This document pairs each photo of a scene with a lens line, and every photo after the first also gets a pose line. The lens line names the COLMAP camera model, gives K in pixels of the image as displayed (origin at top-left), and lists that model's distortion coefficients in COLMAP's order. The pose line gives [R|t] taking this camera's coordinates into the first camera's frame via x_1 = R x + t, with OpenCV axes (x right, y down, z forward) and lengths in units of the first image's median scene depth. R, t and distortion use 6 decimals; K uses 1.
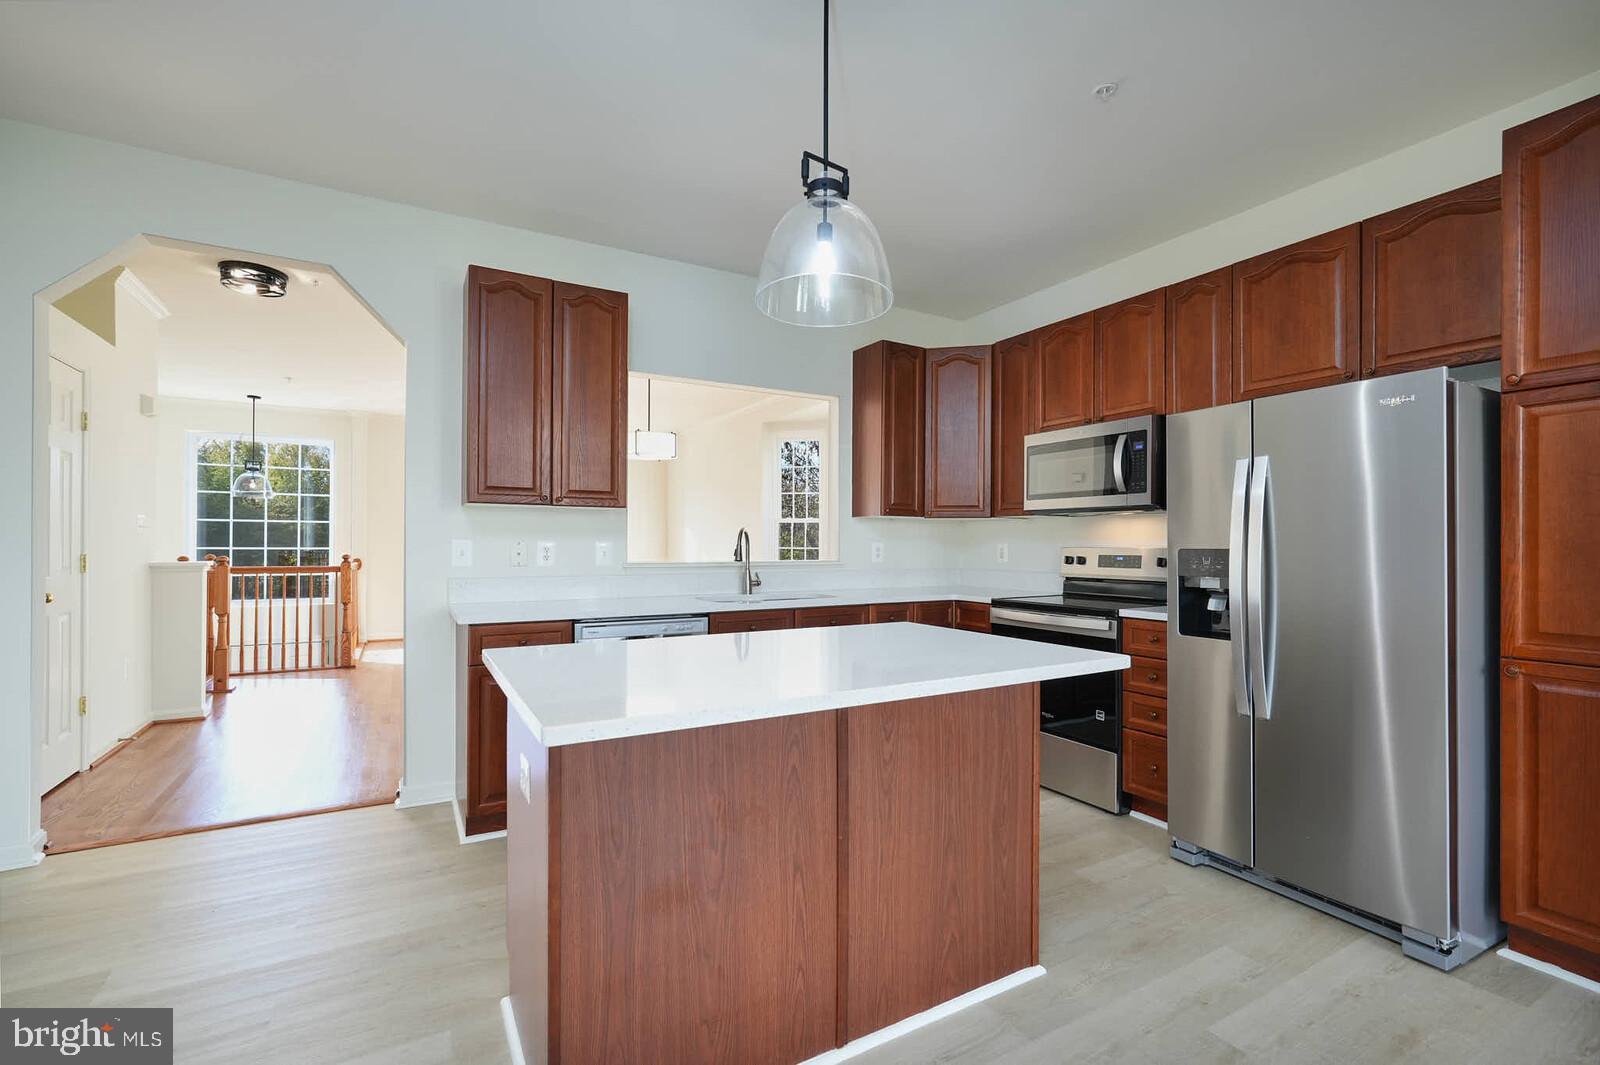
lens RADIAL K [[700.2, 0, 799.6], [0, 700.2, 540.1], [0, 0, 1]] dist [-0.000813, -0.000121]
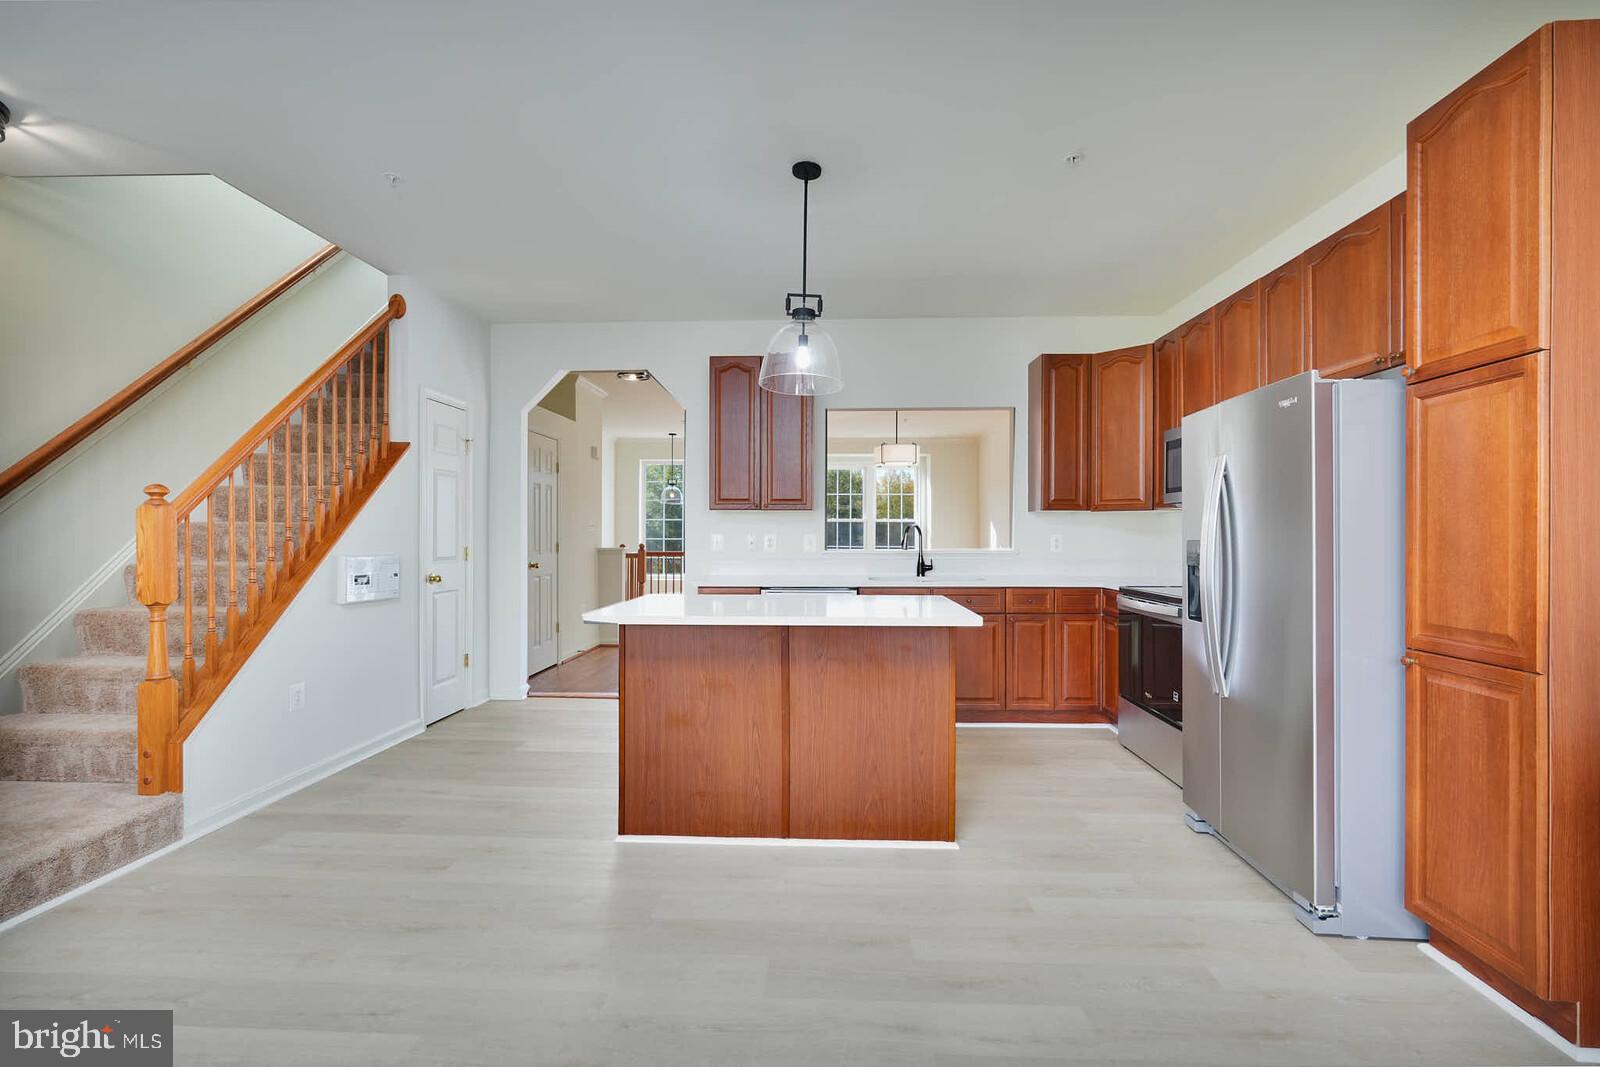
lens RADIAL K [[702.9, 0, 800.0], [0, 702.9, 533.5], [0, 0, 1]] dist [0.000372, 0.000835]
pose [[0.844836, -0.004007, -0.535011, 0.594525], [0.005861, 0.999981, 0.001766, -0.003225], [0.534994, -0.004627, 0.844843, -0.236385]]
